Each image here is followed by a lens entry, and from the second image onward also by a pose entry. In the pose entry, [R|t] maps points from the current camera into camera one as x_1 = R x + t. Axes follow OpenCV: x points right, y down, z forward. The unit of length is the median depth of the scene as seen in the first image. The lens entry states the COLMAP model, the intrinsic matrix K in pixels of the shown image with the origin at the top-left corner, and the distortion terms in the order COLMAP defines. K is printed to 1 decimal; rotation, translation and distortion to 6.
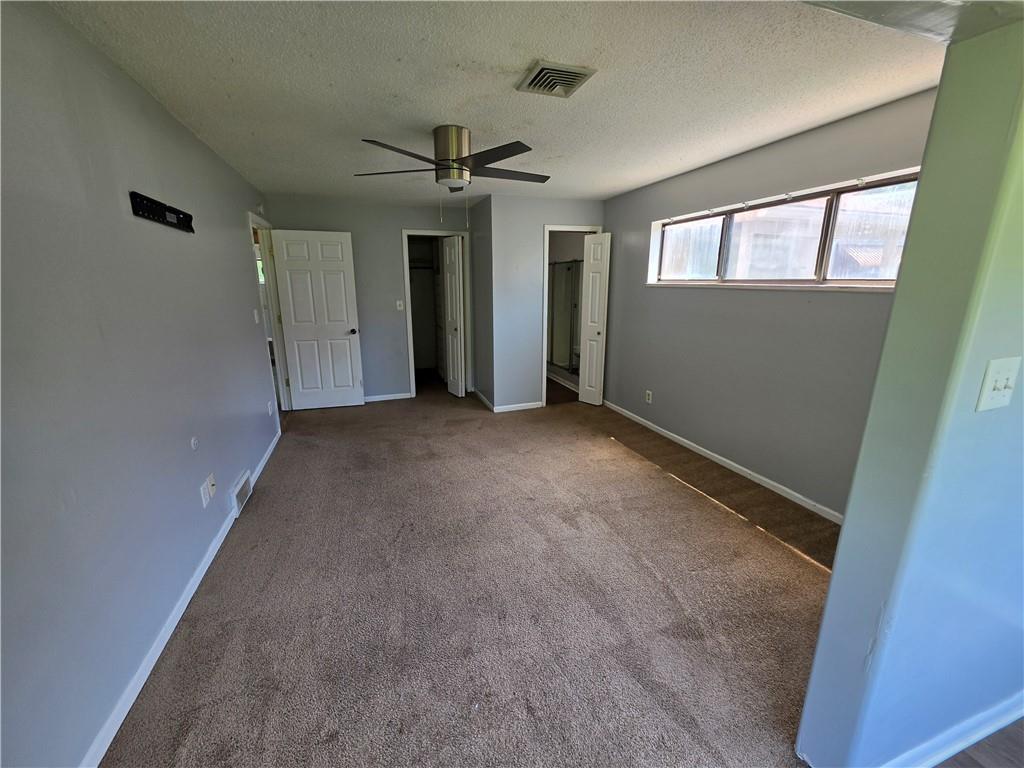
lens RADIAL K [[411.0, 0, 512.6], [0, 411.0, 379.7], [0, 0, 1]] dist [0.000873, 0.000155]
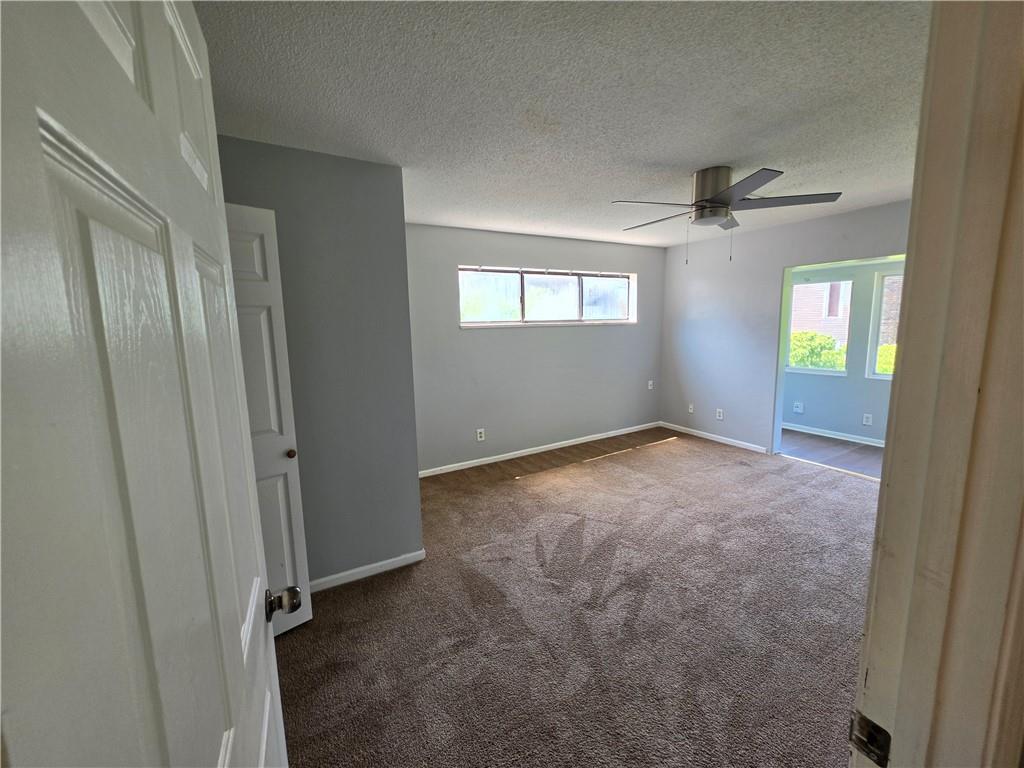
lens RADIAL K [[409.1, 0, 521.2], [0, 409.1, 383.6], [0, 0, 1]] dist [0.018185, 0.000030]
pose [[-0.199538, -0.140020, 0.969835, -0.816398], [0.245299, 0.951087, 0.187782, -0.306162], [-0.948690, 0.275369, -0.155431, 1.294156]]
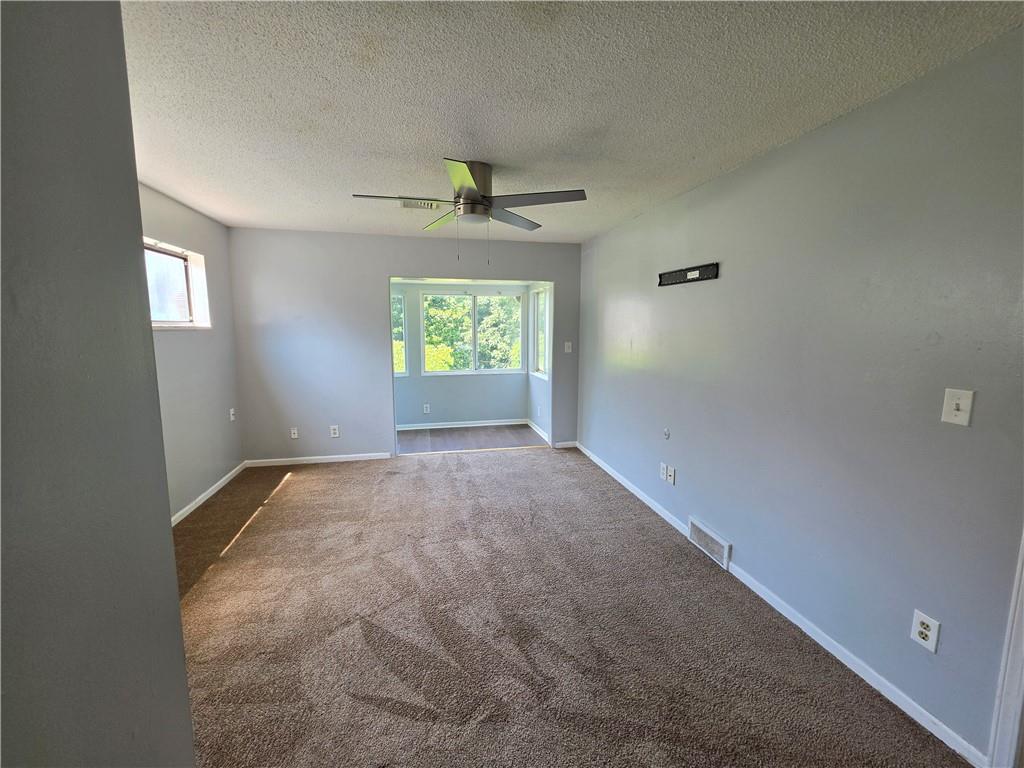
lens RADIAL K [[411.0, 0, 512.6], [0, 411.0, 379.7], [0, 0, 1]] dist [0.000873, 0.000155]
pose [[-0.992987, -0.014529, 0.117325, -0.267550], [0.027562, 0.936621, 0.349259, -0.349366], [-0.114963, 0.350043, -0.929652, 1.519389]]
